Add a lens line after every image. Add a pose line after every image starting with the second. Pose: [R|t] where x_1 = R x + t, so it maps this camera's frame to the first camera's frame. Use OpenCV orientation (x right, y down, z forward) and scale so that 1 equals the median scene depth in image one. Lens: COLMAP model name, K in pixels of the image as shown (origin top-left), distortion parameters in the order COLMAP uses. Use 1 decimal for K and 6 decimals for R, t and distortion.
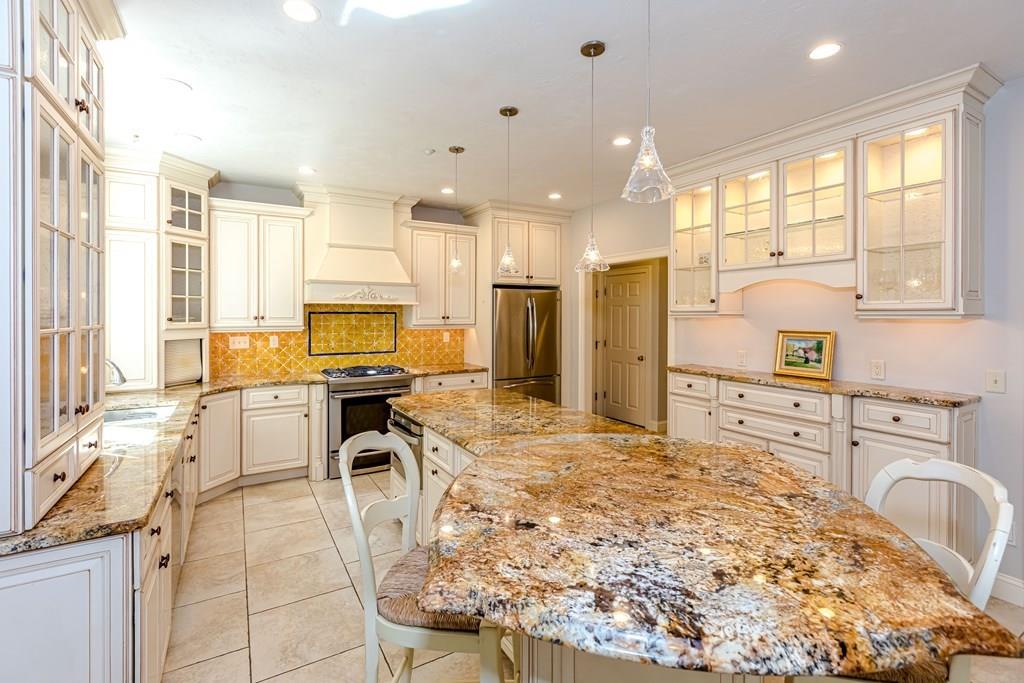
lens RADIAL K [[460.3, 0, 513.8], [0, 460.3, 314.6], [0, 0, 1]] dist [0.004642, 0.000415]
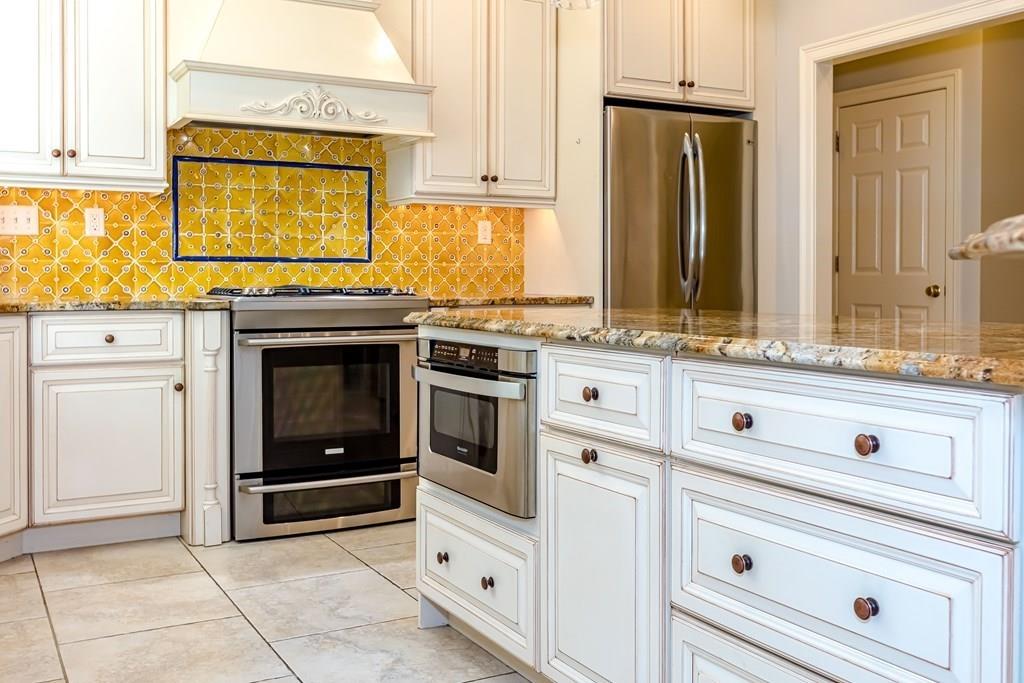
lens RADIAL K [[981.6, 0, 513.7], [0, 981.6, 285.4], [0, 0, 1]] dist [-0.003849, -0.004090]
pose [[0.999664, -0.000495, -0.025920, -0.125742], [0.000737, 0.999956, 0.009331, 0.117288], [0.025914, -0.009347, 0.999620, 0.127302]]
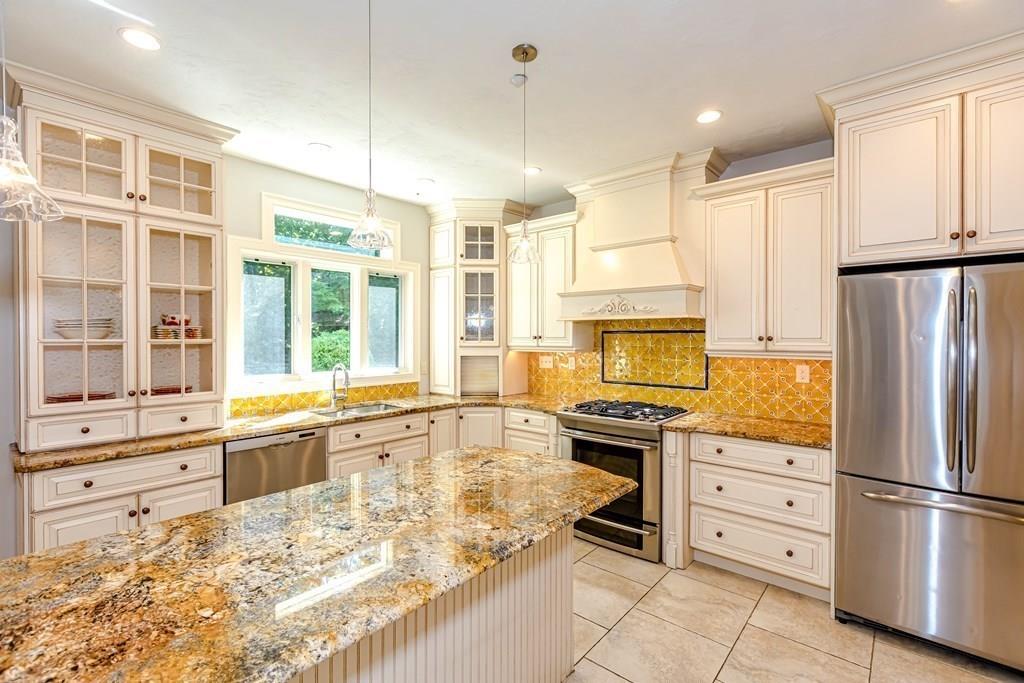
lens RADIAL K [[461.9, 0, 512.0], [0, 461.9, 341.5], [0, 0, 1]] dist [0.001888, 0.000356]
pose [[0.310730, 0.008312, -0.950462, 0.361841], [-0.001907, 0.999965, 0.008121, 0.007685], [0.950496, -0.000711, 0.310735, 0.644964]]
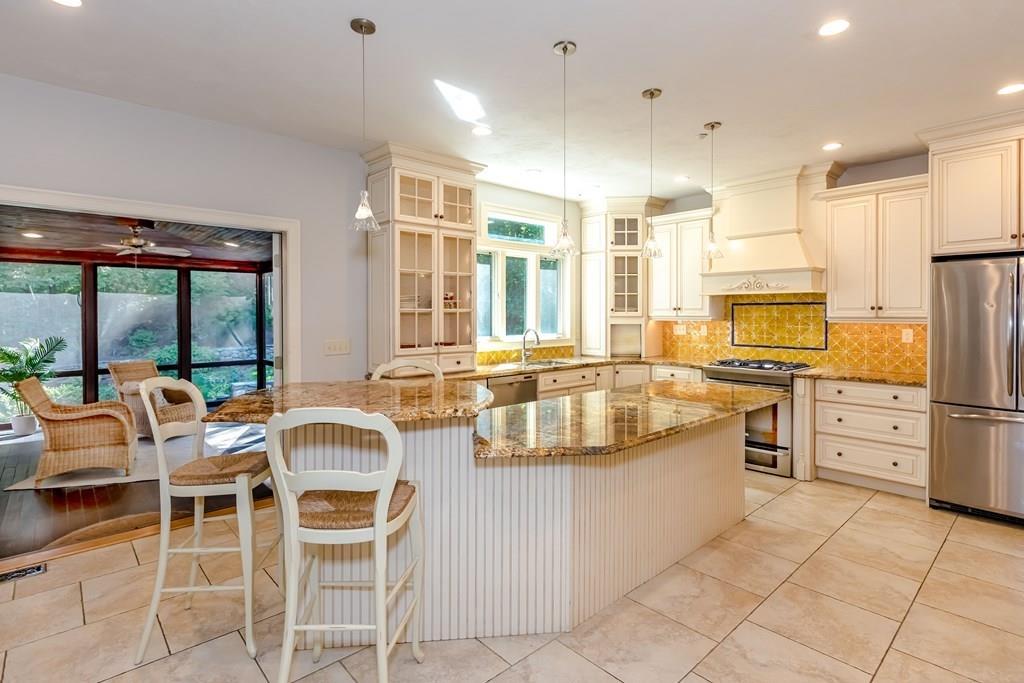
lens RADIAL K [[510.3, 0, 517.1], [0, 510.3, 317.8], [0, 0, 1]] dist [-0.001084, -0.000482]
pose [[0.204005, 0.007786, -0.978939, 0.661543], [-0.000504, 0.999969, 0.007848, 0.019873], [0.978970, -0.001108, 0.204003, 0.322648]]
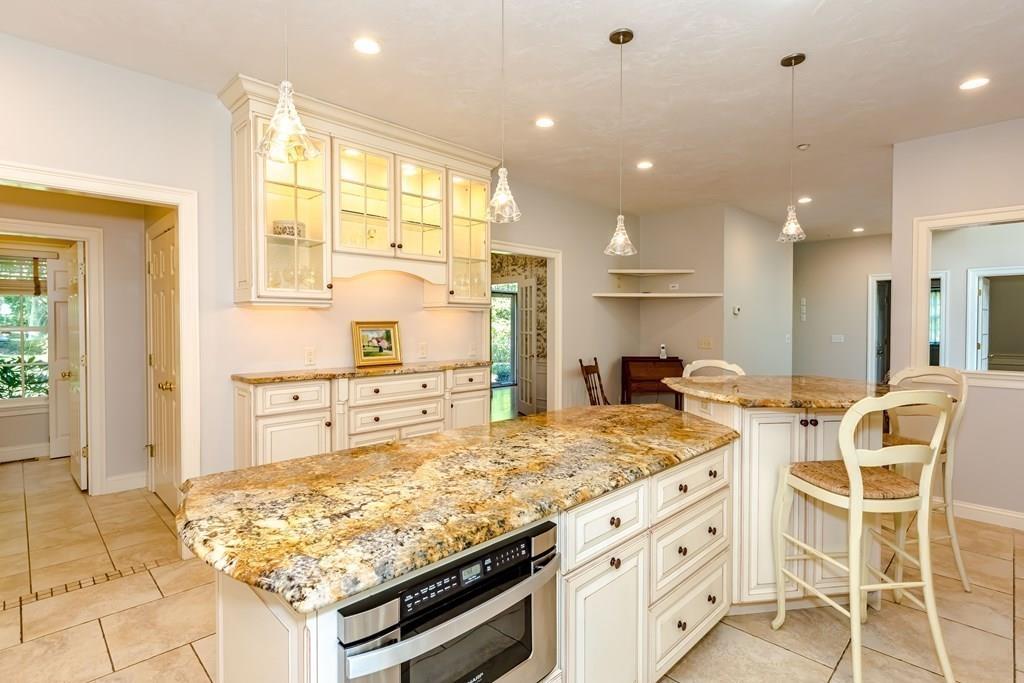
lens RADIAL K [[510.3, 0, 517.1], [0, 510.3, 317.8], [0, 0, 1]] dist [-0.001084, -0.000482]
pose [[-0.245518, 0.009181, 0.969349, -0.441065], [0.002115, 0.999958, -0.008935, 0.029339], [-0.969390, -0.000144, -0.245527, 0.750088]]
